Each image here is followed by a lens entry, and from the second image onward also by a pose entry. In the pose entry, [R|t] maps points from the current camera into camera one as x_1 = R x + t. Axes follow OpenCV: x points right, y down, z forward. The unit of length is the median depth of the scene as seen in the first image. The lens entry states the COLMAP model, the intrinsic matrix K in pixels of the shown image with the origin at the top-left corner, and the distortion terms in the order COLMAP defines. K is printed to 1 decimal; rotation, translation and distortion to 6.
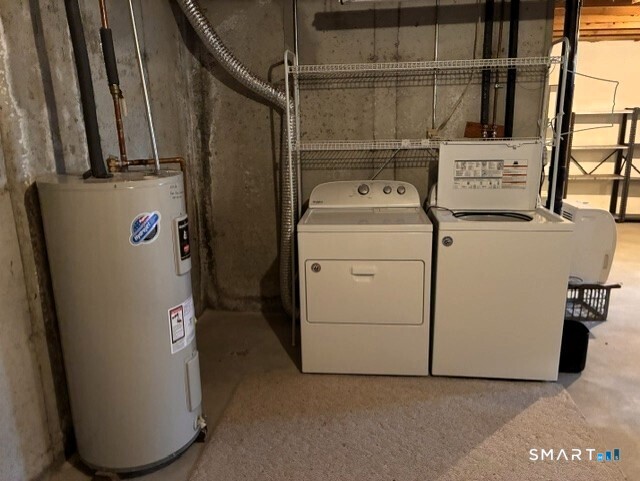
lens RADIAL K [[480.4, 0, 320.0], [0, 480.4, 240.5], [0, 0, 1]] dist [0.011545, -0.005639]
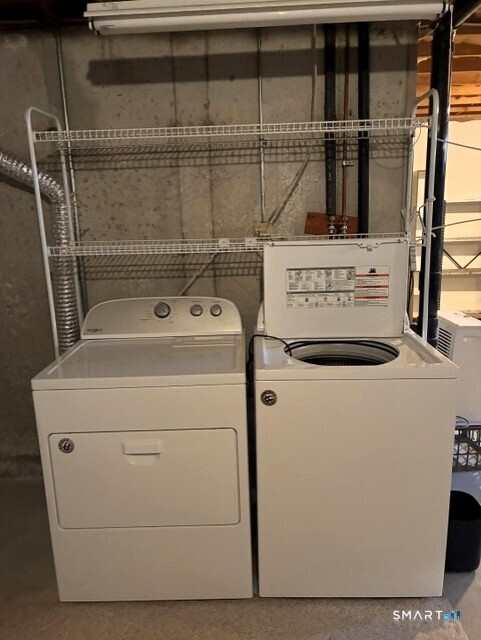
lens RADIAL K [[480.4, 0, 240.5], [0, 480.4, 320.0], [0, 0, 1]] dist [0.011545, -0.005639]
pose [[0.996482, -0.028416, 0.078837, 0.144549], [0.030387, 0.999252, -0.023915, -0.070998], [-0.078098, 0.026227, 0.996601, 0.291064]]
